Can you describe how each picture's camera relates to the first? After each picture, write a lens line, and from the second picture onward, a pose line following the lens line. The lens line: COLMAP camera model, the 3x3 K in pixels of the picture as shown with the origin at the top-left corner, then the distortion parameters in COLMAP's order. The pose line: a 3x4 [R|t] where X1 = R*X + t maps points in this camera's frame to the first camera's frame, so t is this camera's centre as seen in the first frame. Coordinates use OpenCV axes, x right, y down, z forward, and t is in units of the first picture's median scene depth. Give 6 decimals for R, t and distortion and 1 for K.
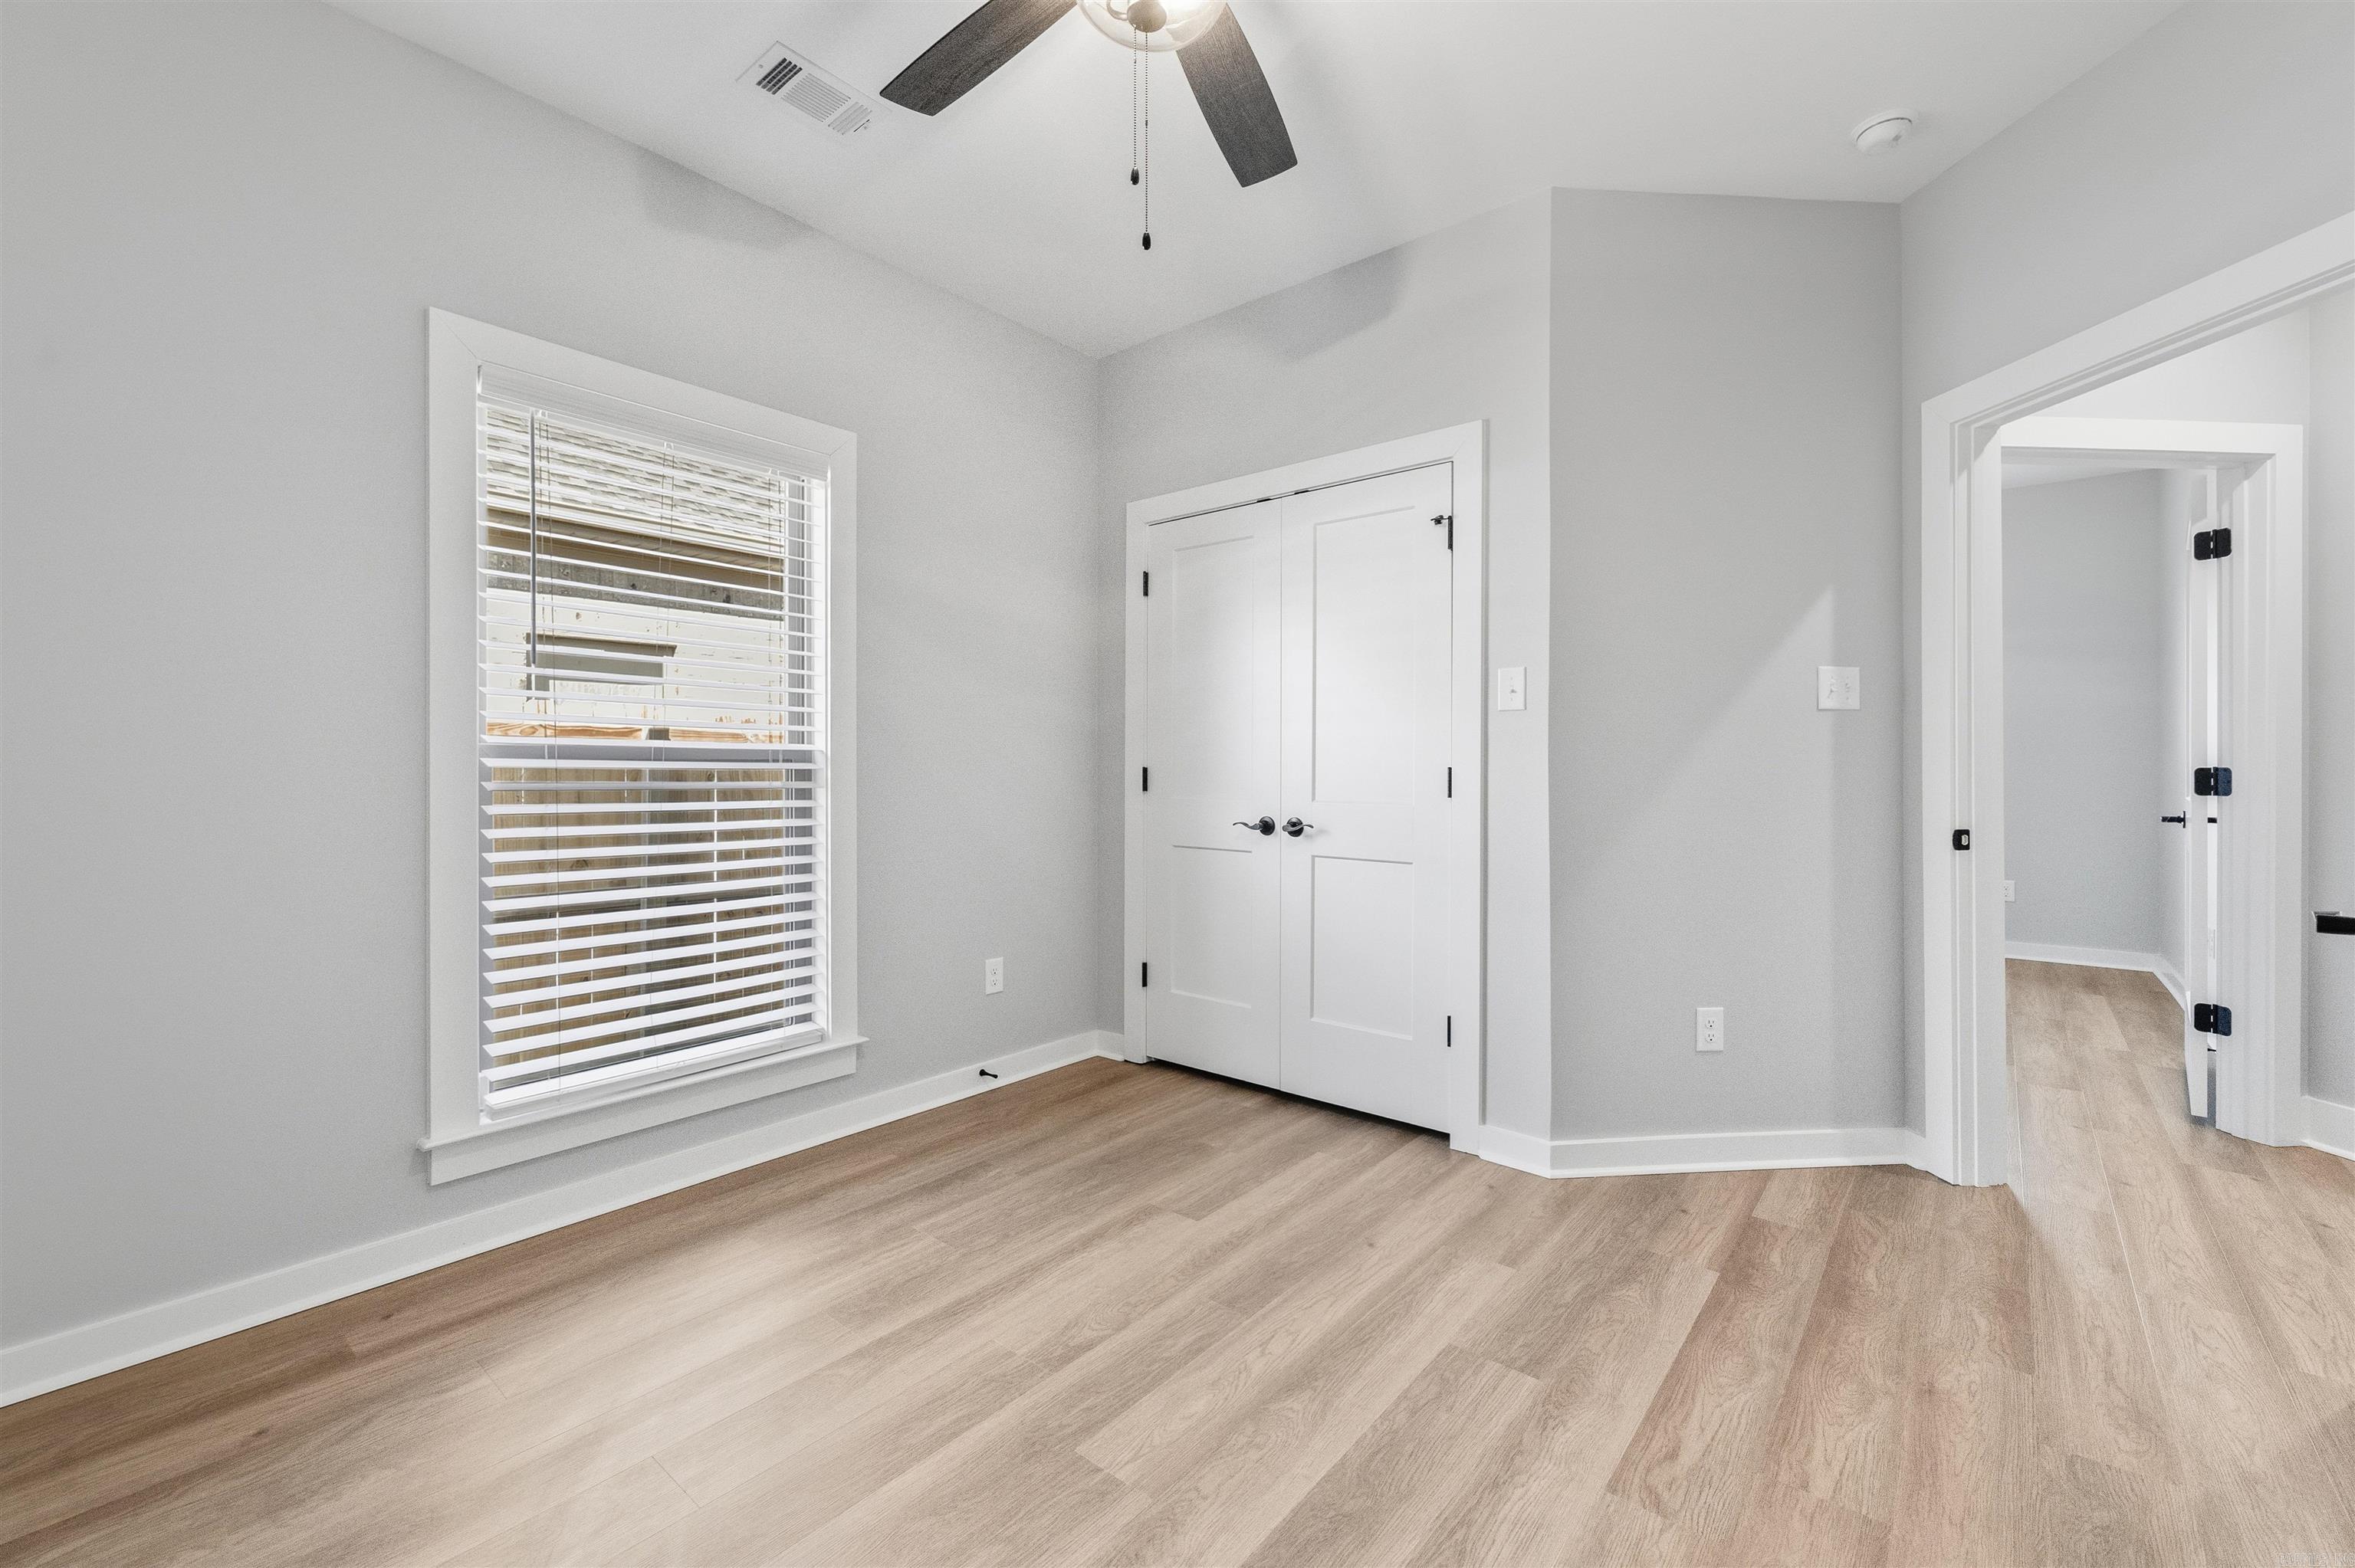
lens RADIAL K [[958.3, 0, 1191.4], [0, 958.3, 778.0], [0, 0, 1]] dist [-0.002412, -0.000112]
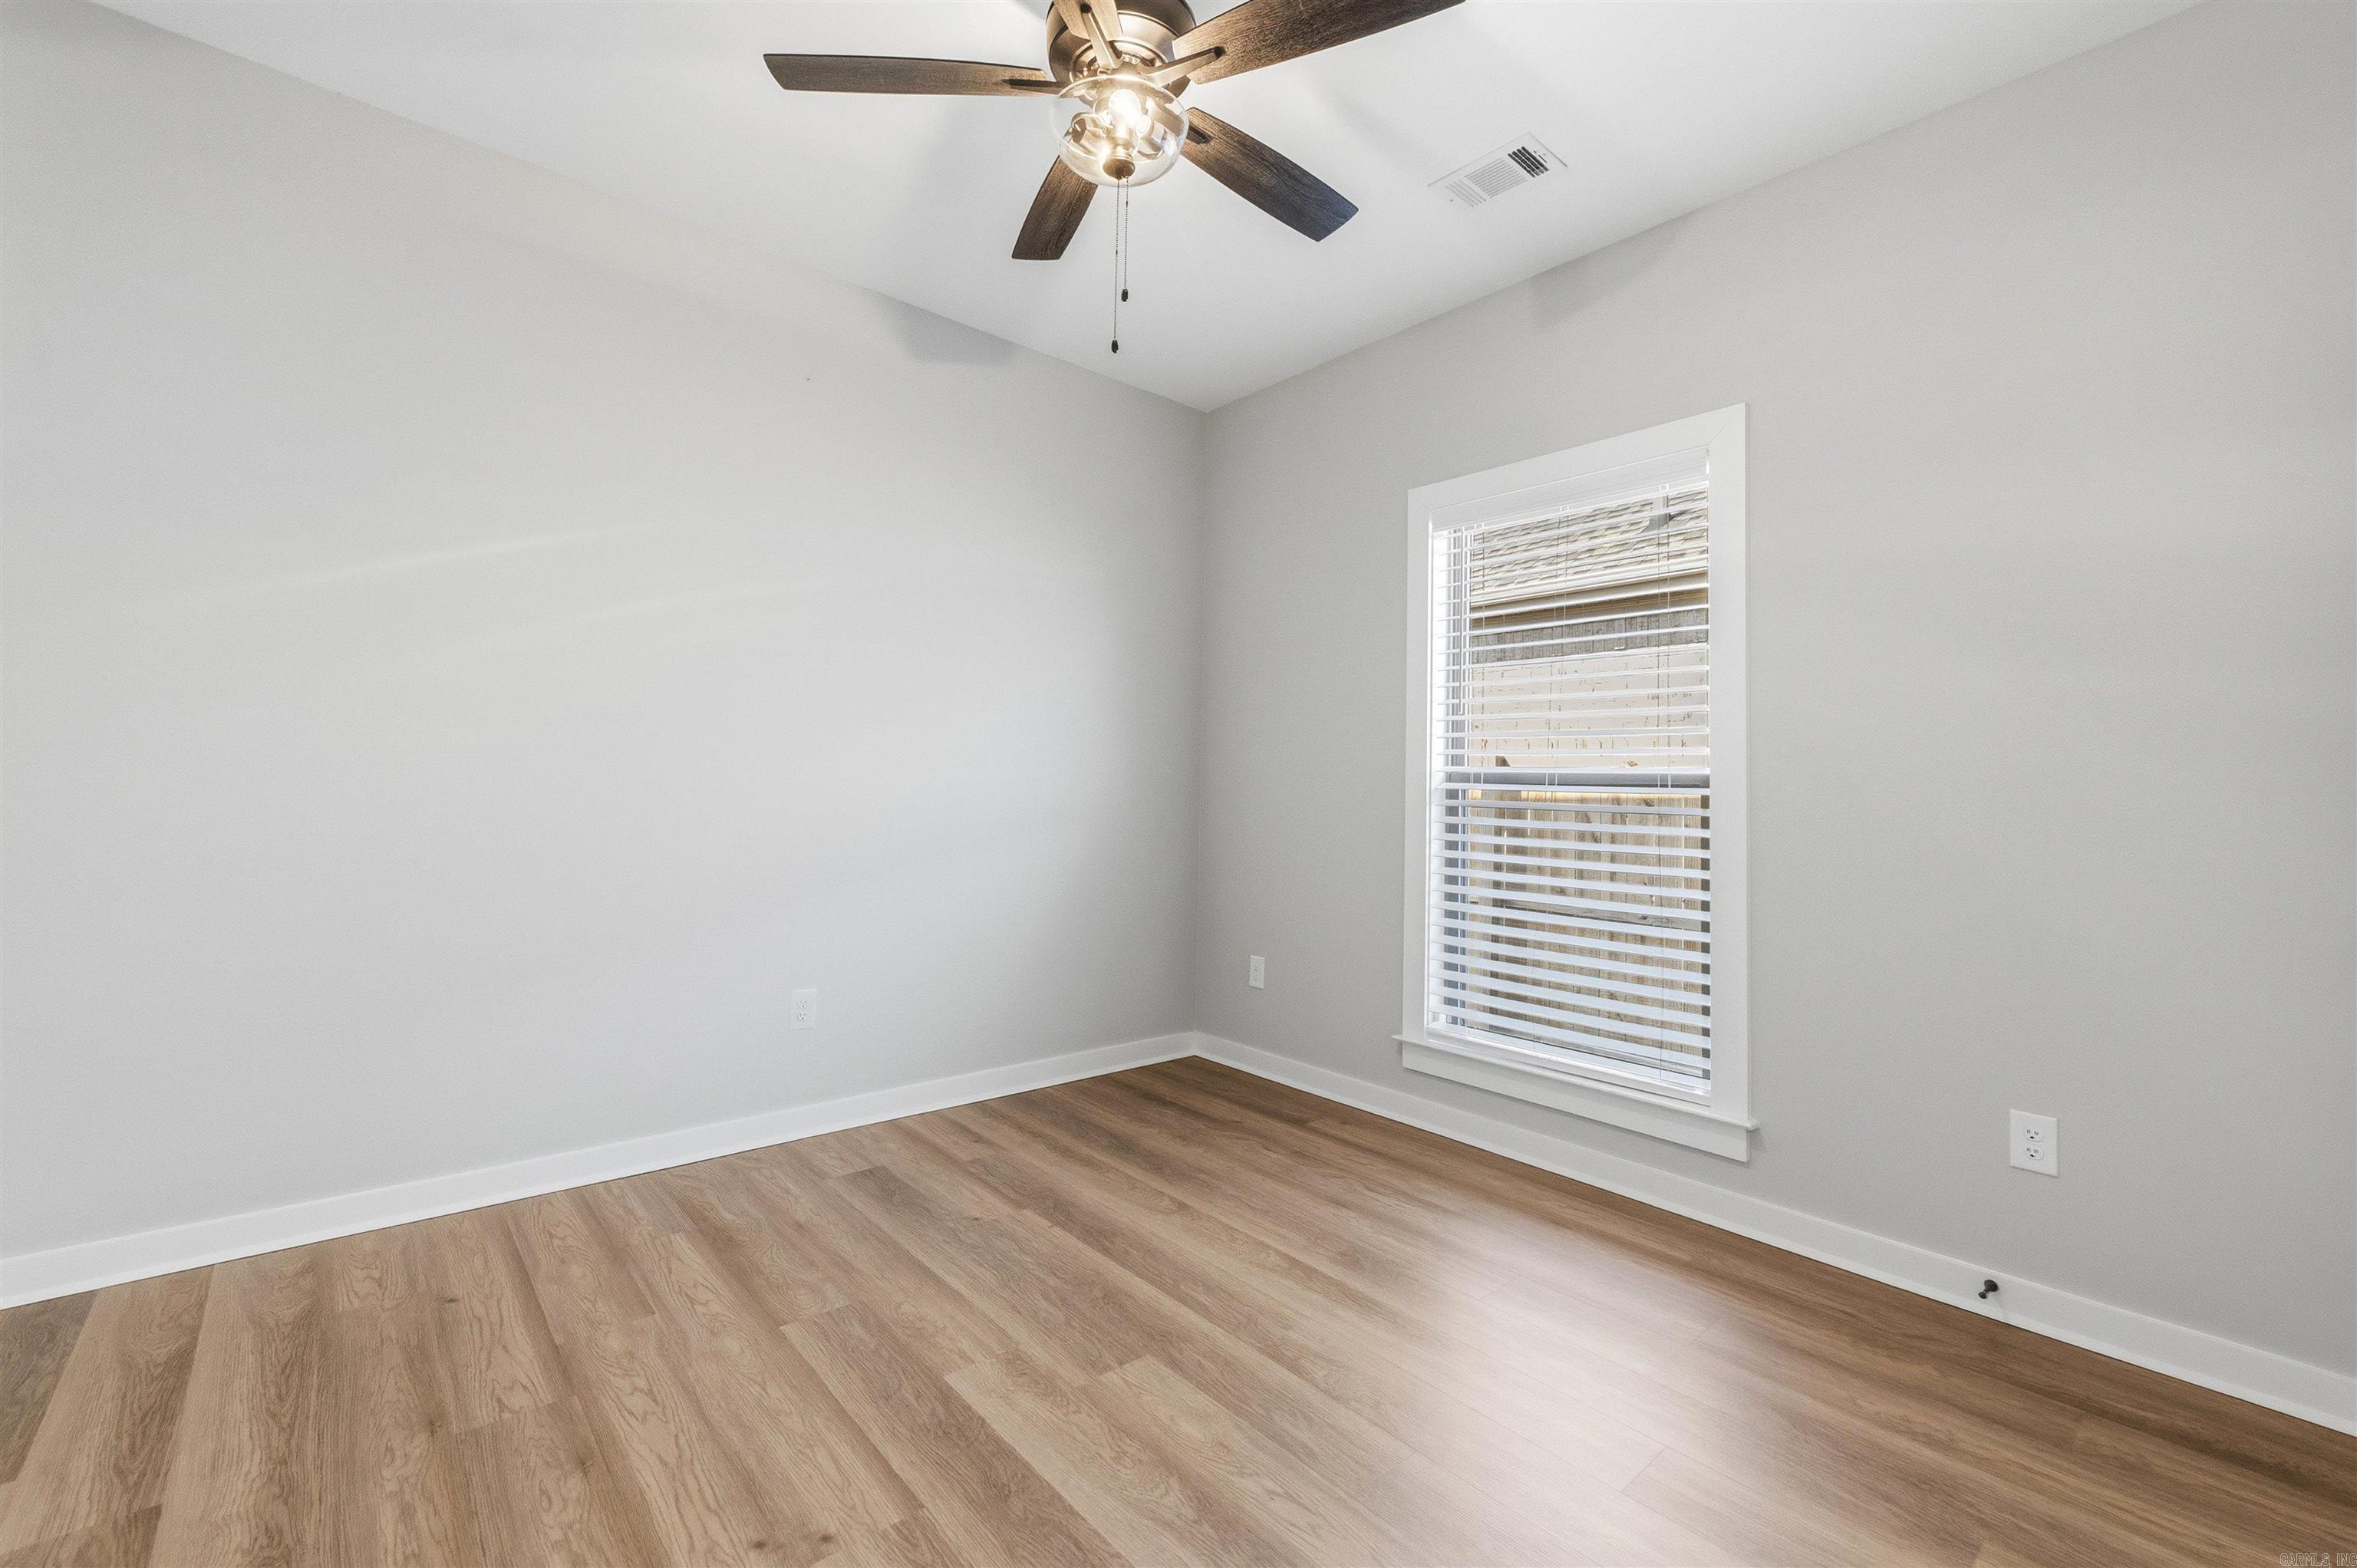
lens RADIAL K [[991.6, 0, 1180.3], [0, 991.6, 779.7], [0, 0, 1]] dist [0.001357, 0.000089]
pose [[-0.172154, -0.007158, -0.985044, 0.745672], [-0.021465, 0.999763, -0.003513, -0.014627], [0.984836, 0.020539, -0.172267, 0.831704]]
